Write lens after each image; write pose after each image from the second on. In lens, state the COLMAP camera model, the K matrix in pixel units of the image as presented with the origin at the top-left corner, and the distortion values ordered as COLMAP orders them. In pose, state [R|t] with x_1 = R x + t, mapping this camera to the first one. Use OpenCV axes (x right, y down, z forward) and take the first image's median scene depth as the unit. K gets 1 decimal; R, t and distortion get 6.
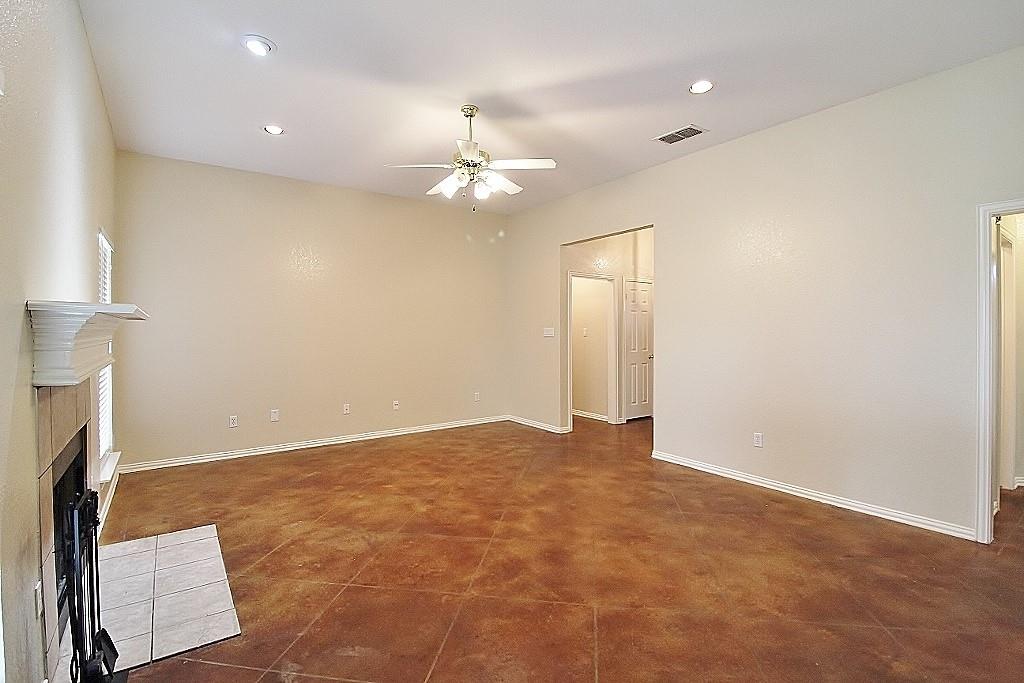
lens RADIAL K [[475.0, 0, 510.8], [0, 475.0, 334.8], [0, 0, 1]] dist [-0.004227, -0.006593]
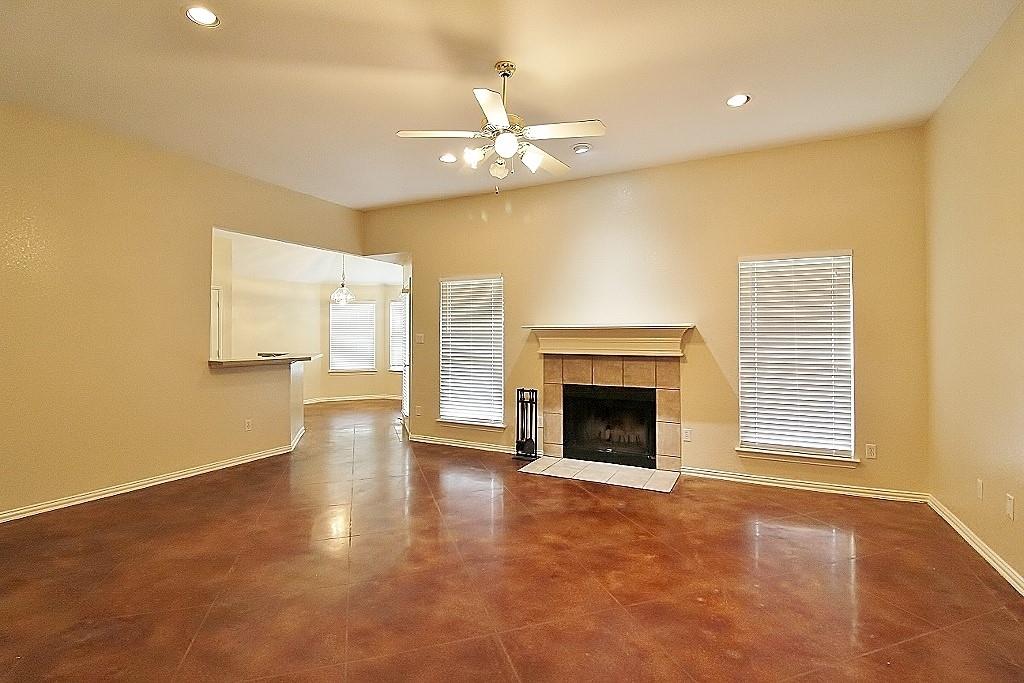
lens RADIAL K [[475.0, 0, 512.4], [0, 475.0, 335.7], [0, 0, 1]] dist [-0.004227, -0.006593]
pose [[-0.887391, 0.002177, -0.461012, 0.272114], [-0.005184, 0.999878, 0.014701, -0.020927], [0.460988, 0.015436, -0.887272, 1.678169]]
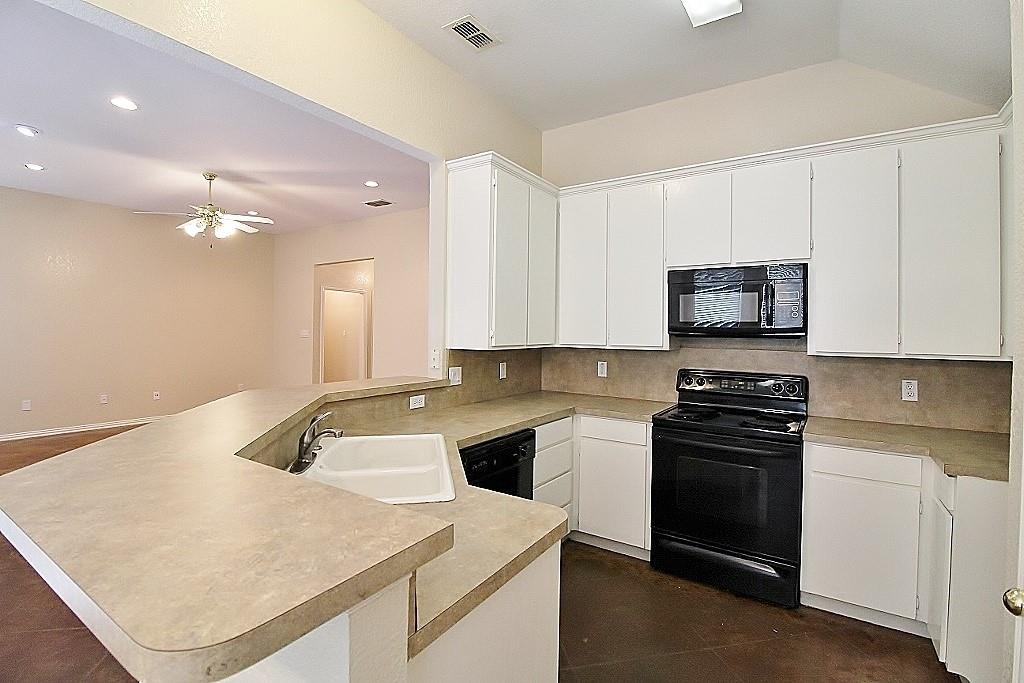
lens RADIAL K [[475.0, 0, 511.9], [0, 475.0, 337.1], [0, 0, 1]] dist [-0.004227, -0.006593]
pose [[0.933644, 0.010507, 0.358048, 0.244183], [-0.009940, 0.999945, -0.003425, 0.003047], [-0.358065, -0.000361, 0.933697, -0.616658]]
